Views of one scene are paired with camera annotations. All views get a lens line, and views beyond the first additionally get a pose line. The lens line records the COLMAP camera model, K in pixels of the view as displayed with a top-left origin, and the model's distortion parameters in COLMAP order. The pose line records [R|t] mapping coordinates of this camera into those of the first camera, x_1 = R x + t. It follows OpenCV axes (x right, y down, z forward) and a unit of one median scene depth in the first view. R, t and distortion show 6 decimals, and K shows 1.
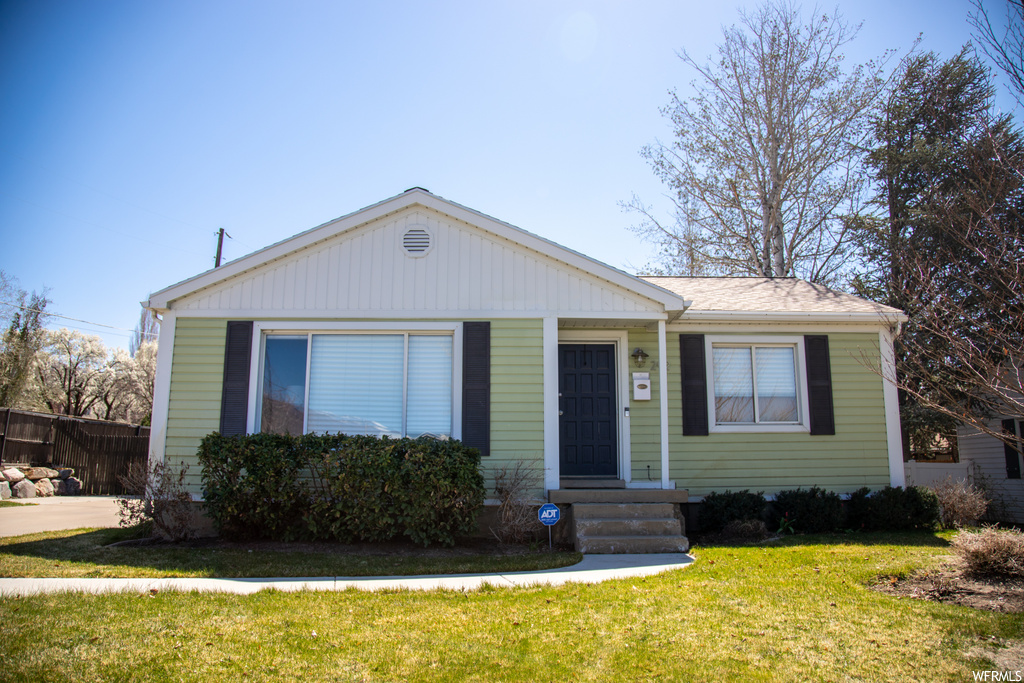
lens RADIAL K [[698.9, 0, 512.6], [0, 698.9, 344.1], [0, 0, 1]] dist [-0.110167, 0.046851]
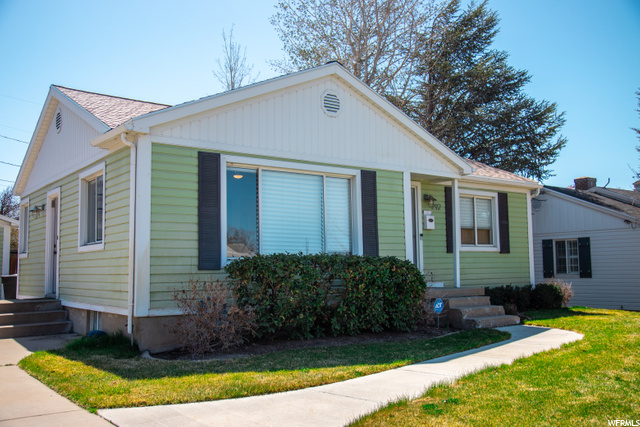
lens RADIAL K [[609.0, 0, 317.4], [0, 609.0, 211.3], [0, 0, 1]] dist [0.019921, 0.000000]
pose [[0.802925, 0.041107, 0.594661, -0.822260], [-0.090365, 0.994483, 0.053267, -0.006766], [-0.589191, -0.096505, 0.802210, 0.089416]]
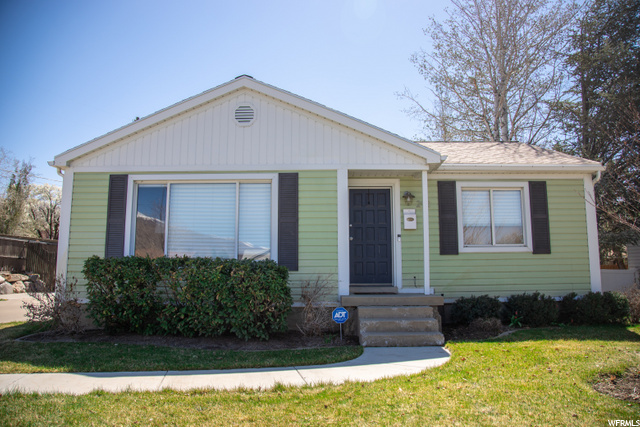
lens RADIAL K [[436.8, 0, 319.9], [0, 436.8, 210.4], [0, 0, 1]] dist [-0.110167, 0.046851]
pose [[0.999628, -0.007058, -0.026360, 0.031579], [0.008241, 0.998952, 0.045033, 0.003494], [0.026014, -0.045233, 0.998638, 0.142929]]
